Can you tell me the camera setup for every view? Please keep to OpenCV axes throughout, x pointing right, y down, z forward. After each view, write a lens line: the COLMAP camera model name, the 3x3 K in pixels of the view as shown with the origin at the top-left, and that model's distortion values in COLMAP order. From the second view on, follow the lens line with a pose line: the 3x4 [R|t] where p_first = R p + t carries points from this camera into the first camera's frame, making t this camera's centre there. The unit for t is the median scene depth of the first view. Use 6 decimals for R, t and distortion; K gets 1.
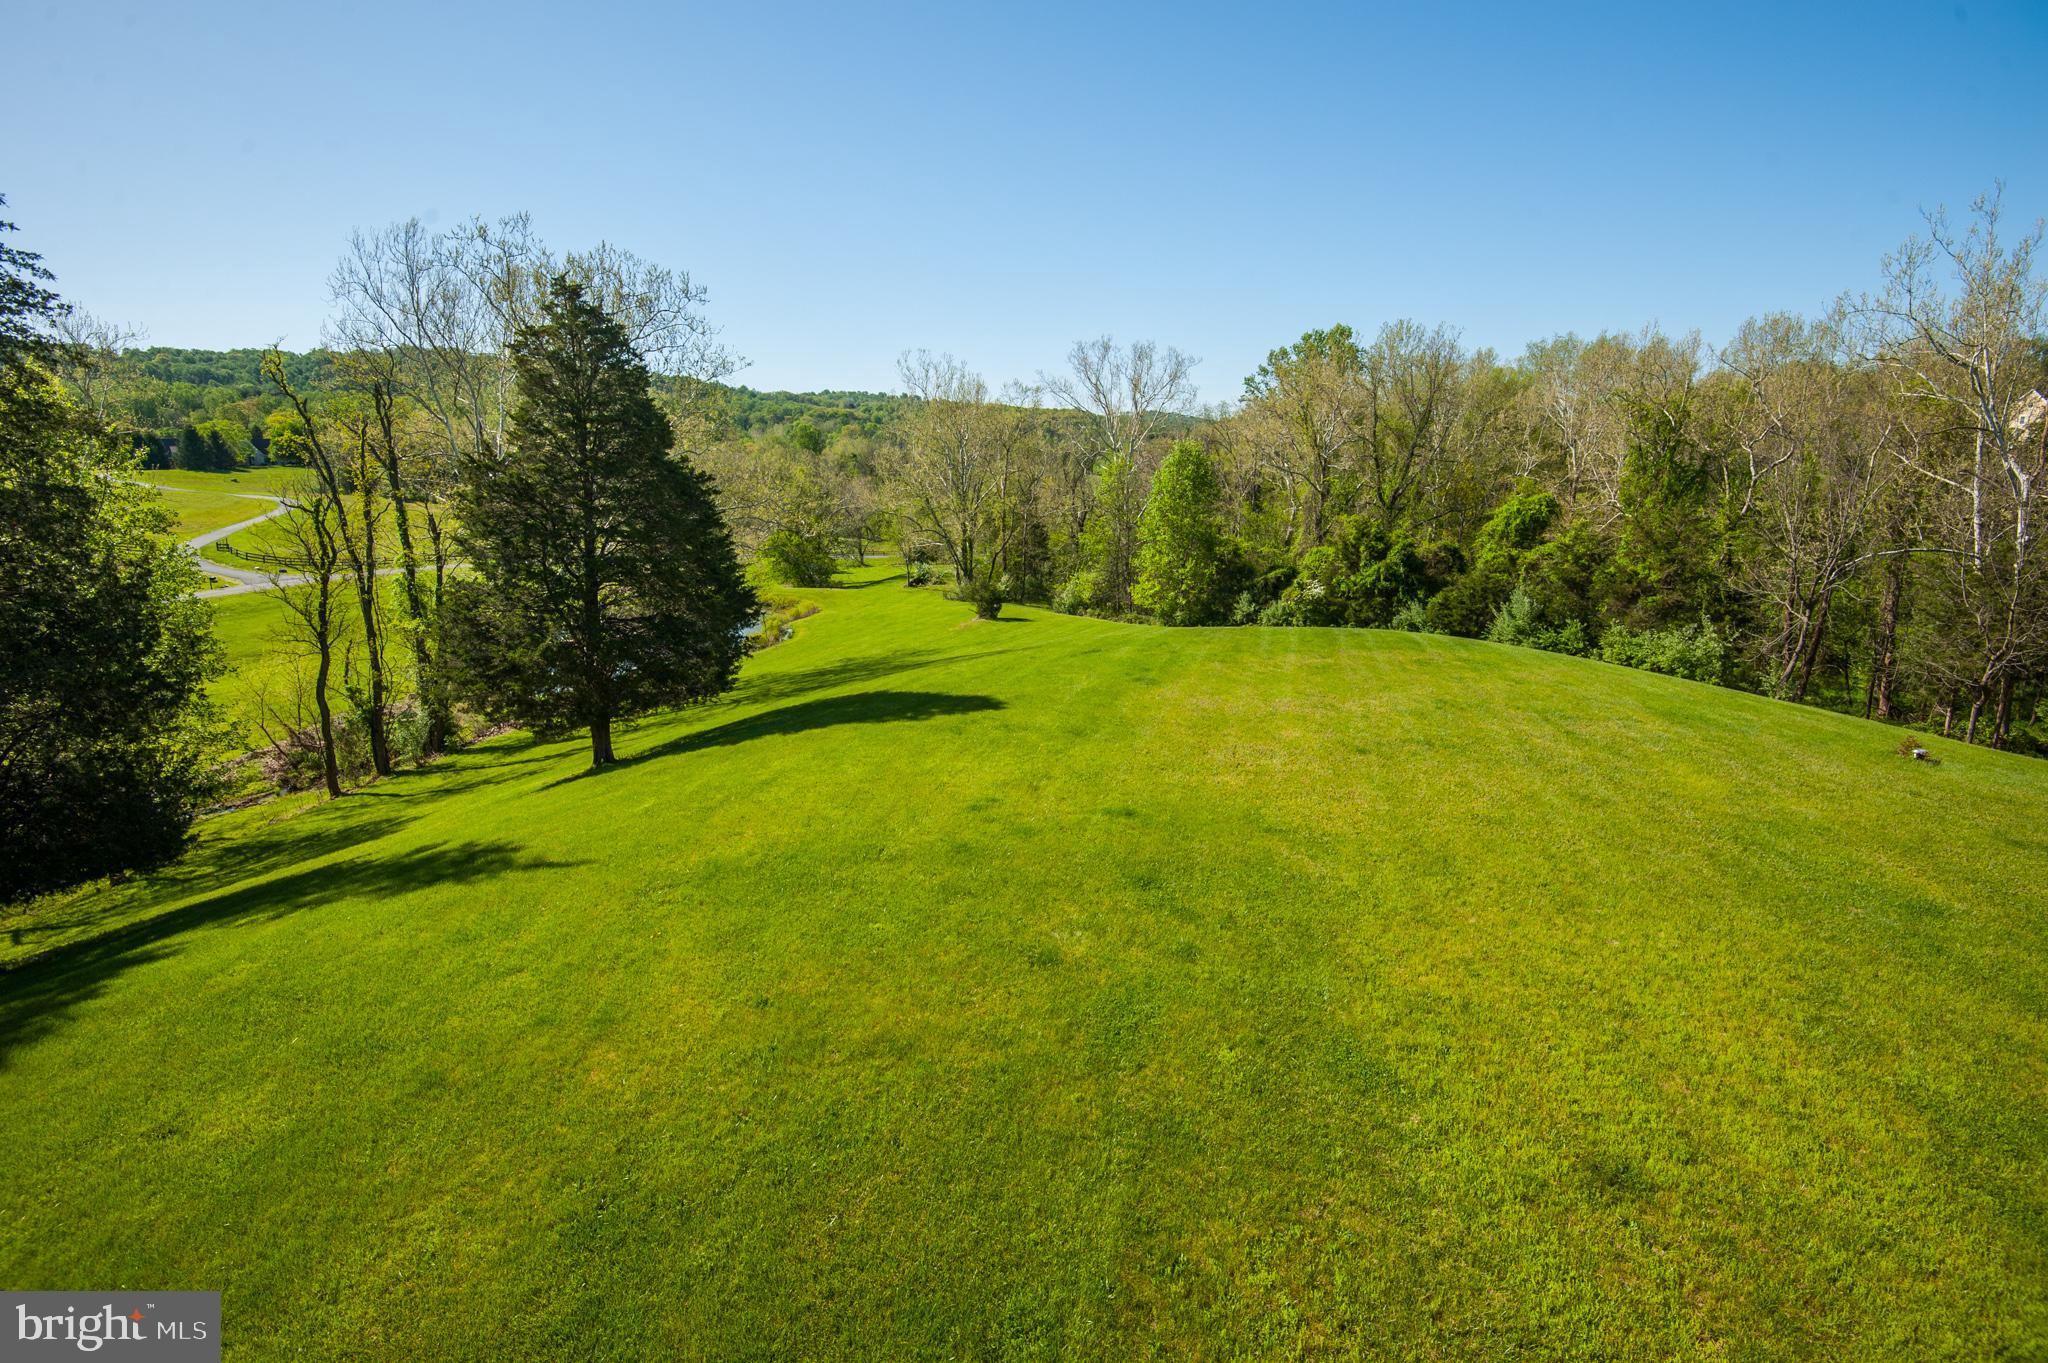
lens RADIAL K [[958.9, 0, 1023.2], [0, 958.9, 684.1], [0, 0, 1]] dist [-0.015863, -0.014192]
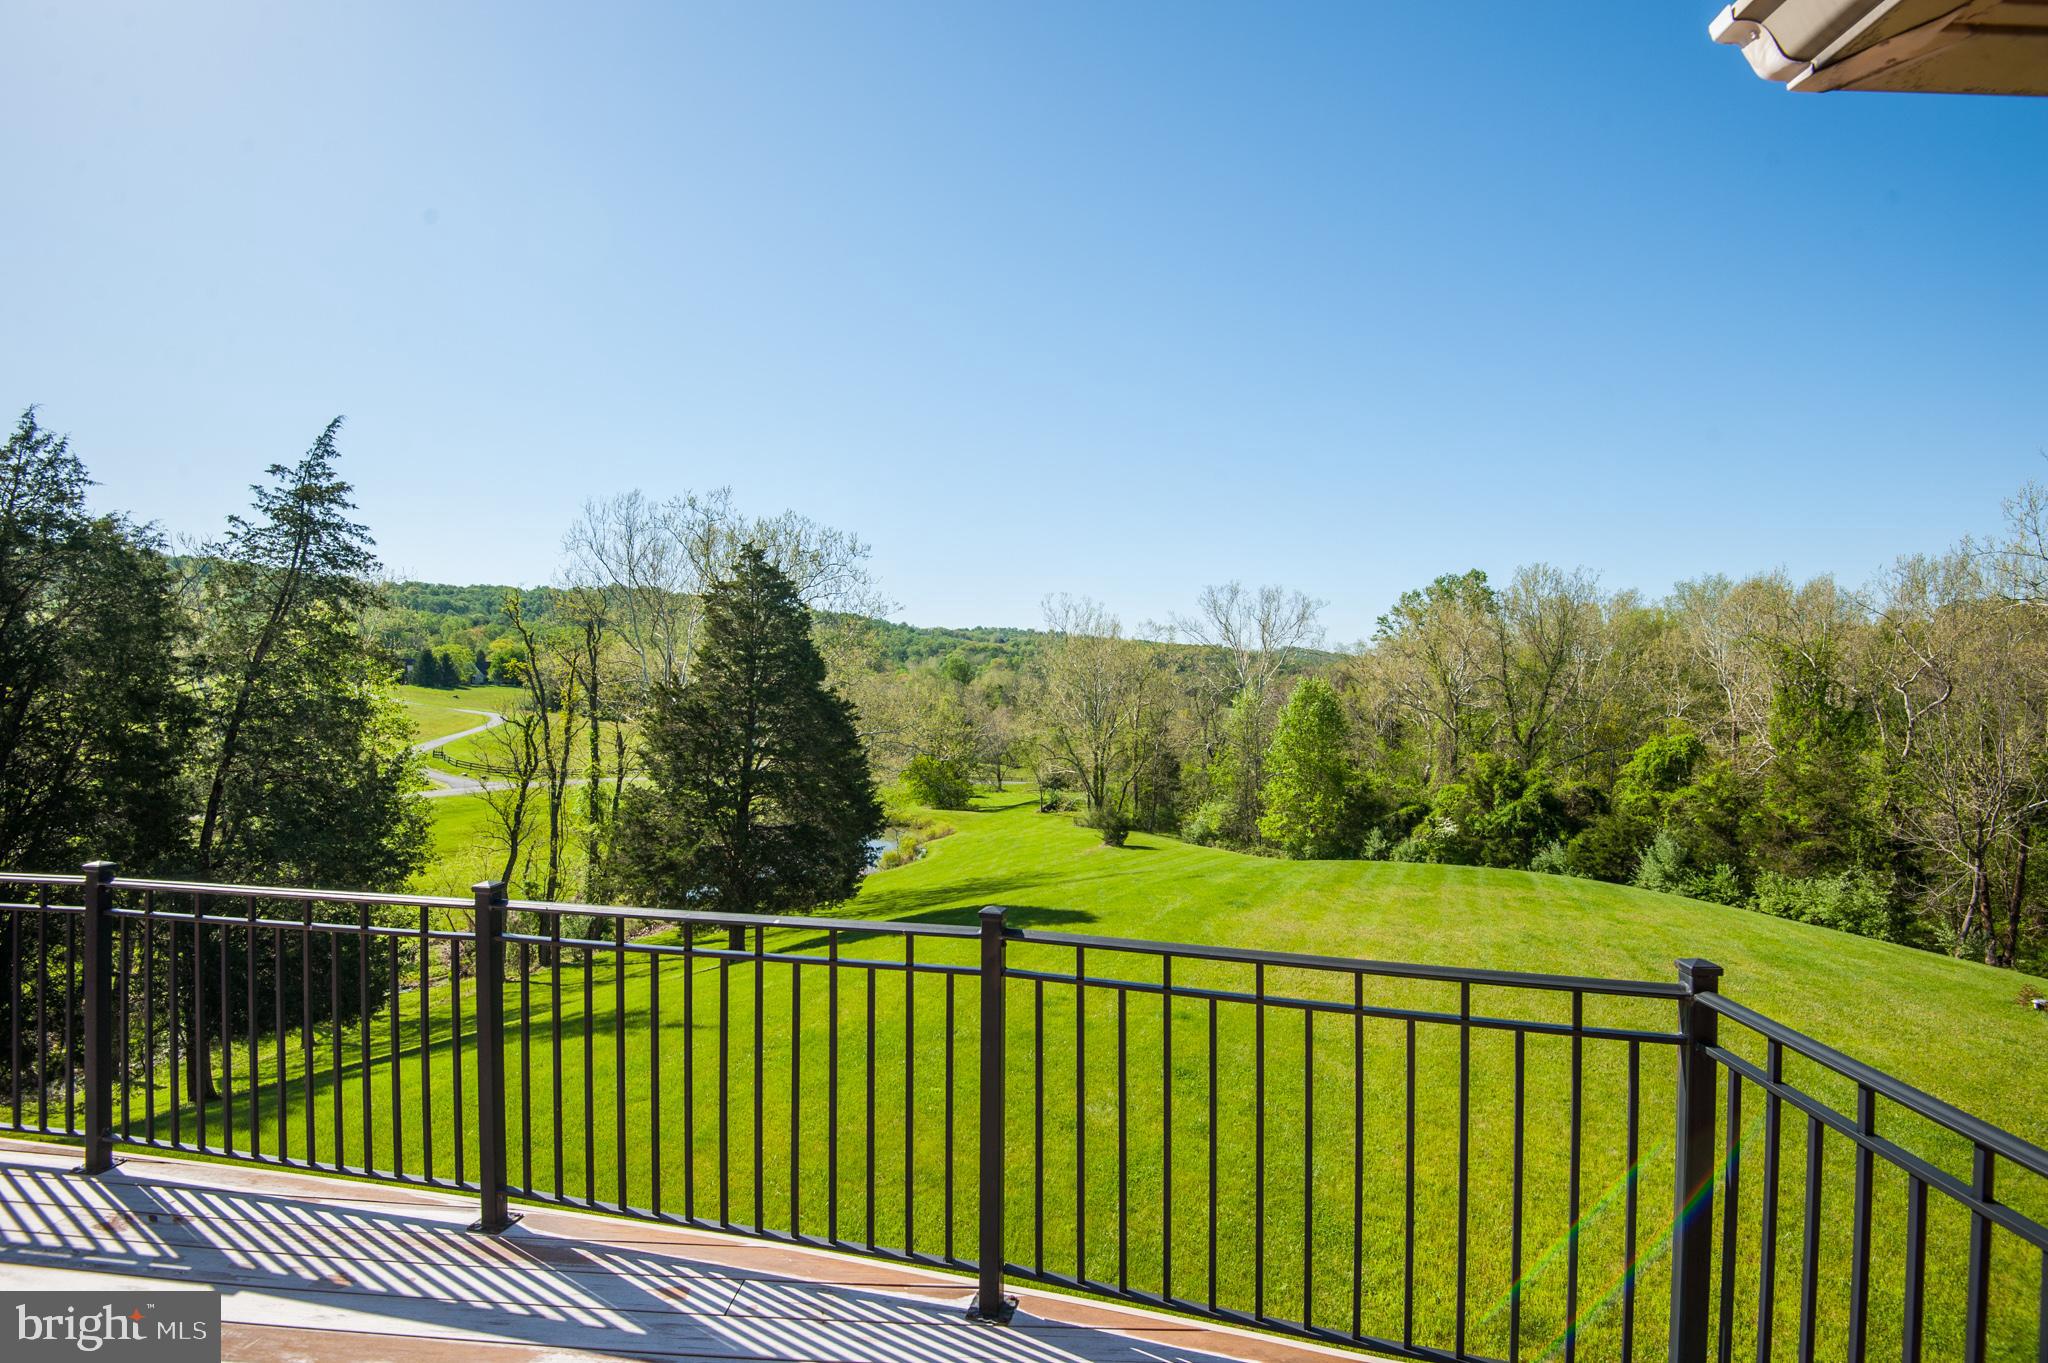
lens RADIAL K [[958.9, 0, 1025.6], [0, 958.9, 674.4], [0, 0, 1]] dist [-0.015863, -0.014192]
pose [[0.989226, 0.012212, -0.145888, 0.022839], [-0.047675, 0.969067, -0.242150, 0.008077], [0.138418, 0.246496, 0.959208, -0.043592]]
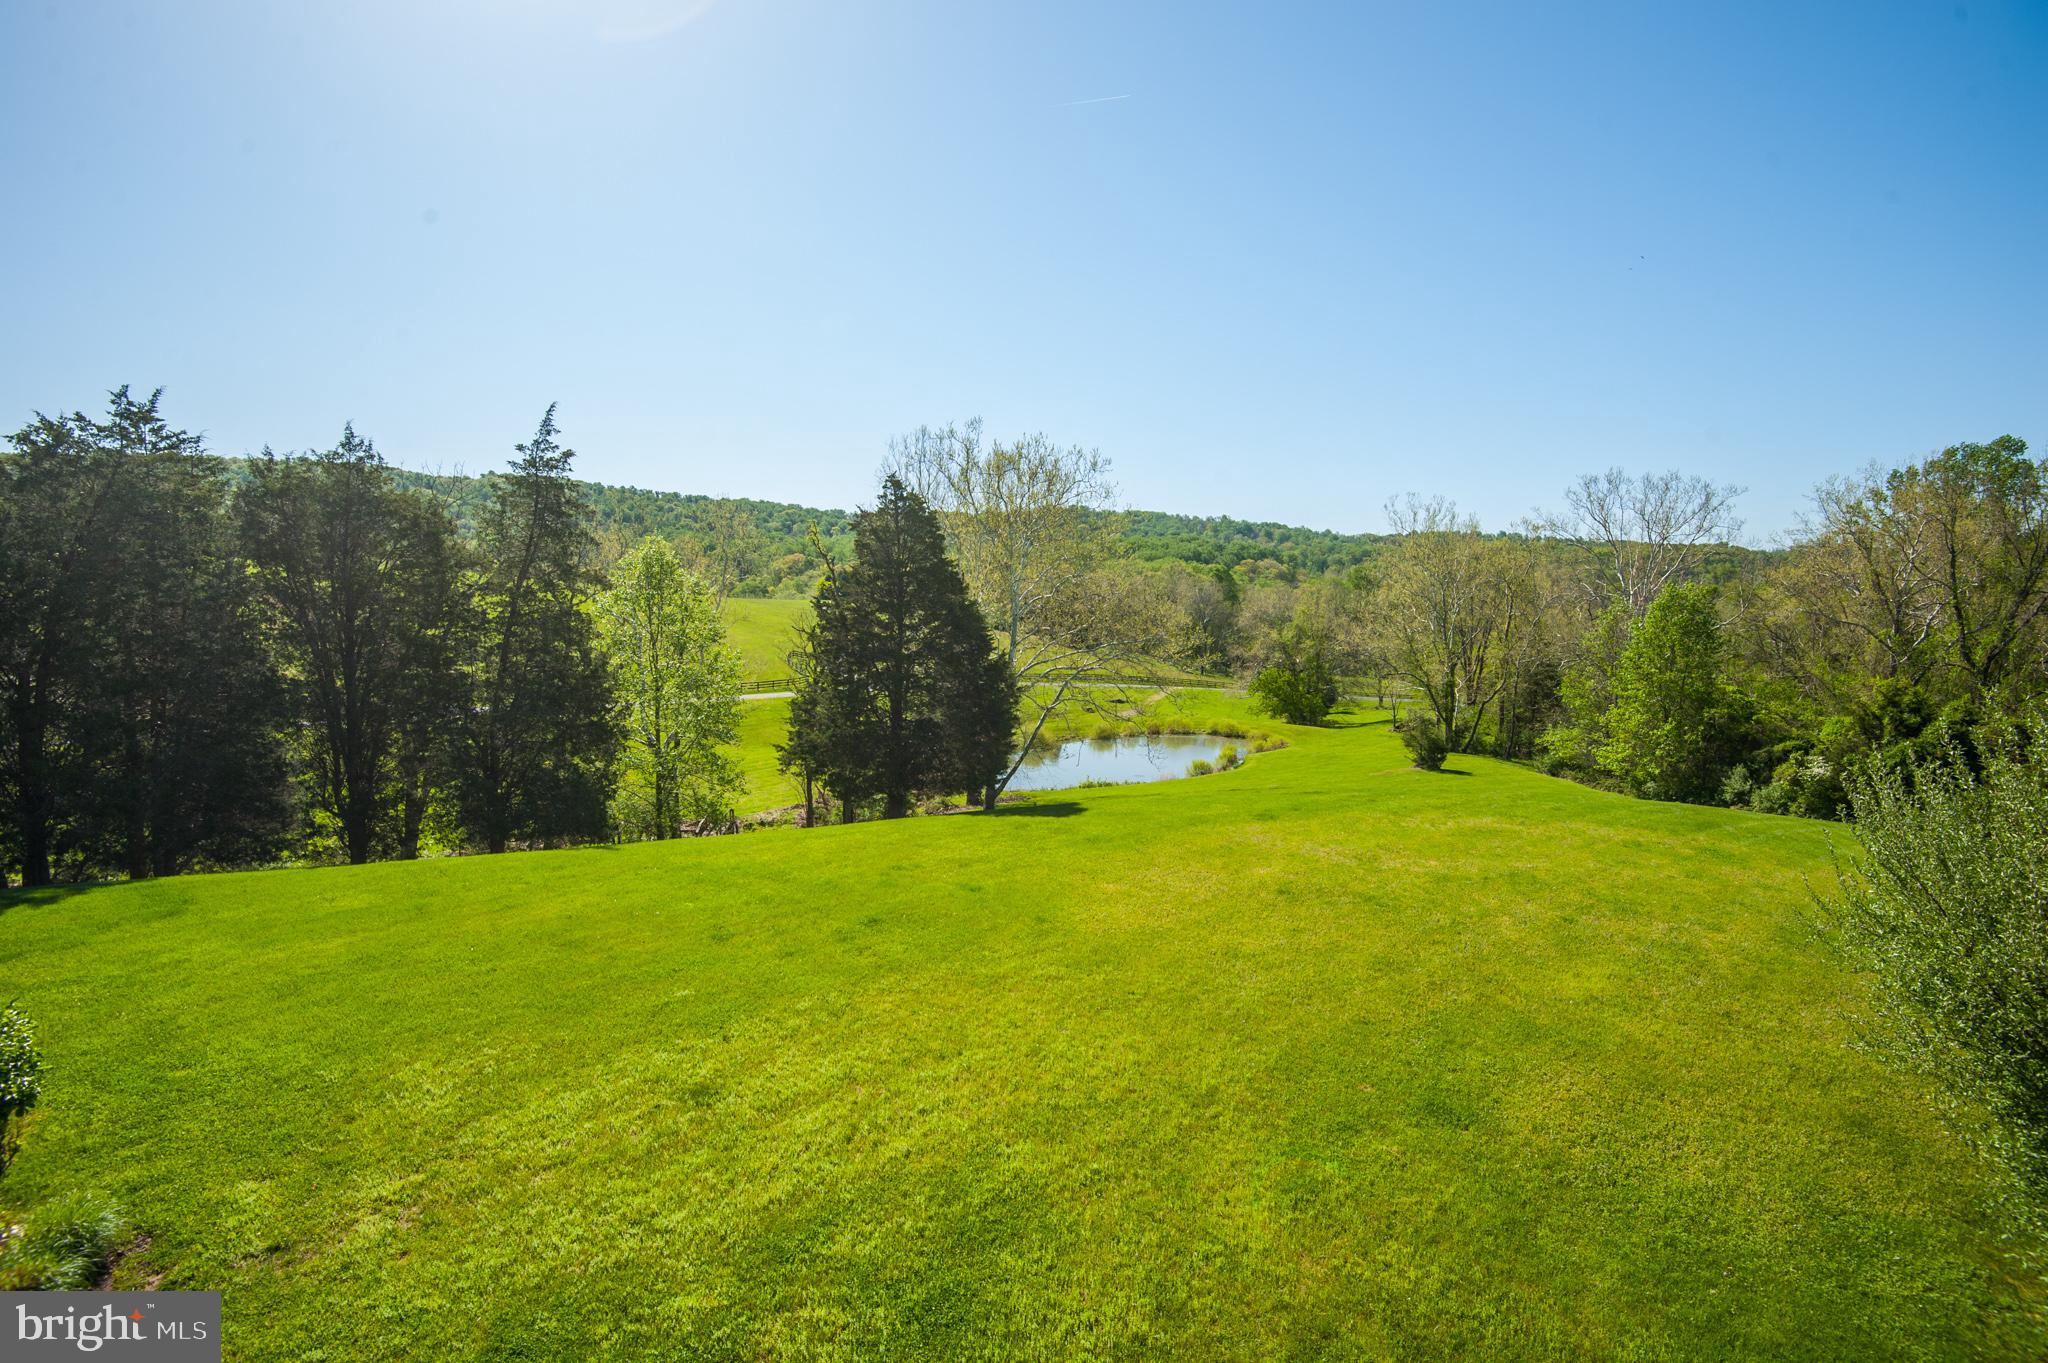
lens RADIAL K [[958.9, 0, 1021.1], [0, 958.9, 680.7], [0, 0, 1]] dist [-0.015863, -0.014192]
pose [[0.826254, 0.053572, -0.560745, 0.232825], [-0.134356, 0.985479, -0.103824, -0.003187], [0.547040, 0.161125, 0.821453, -0.001927]]
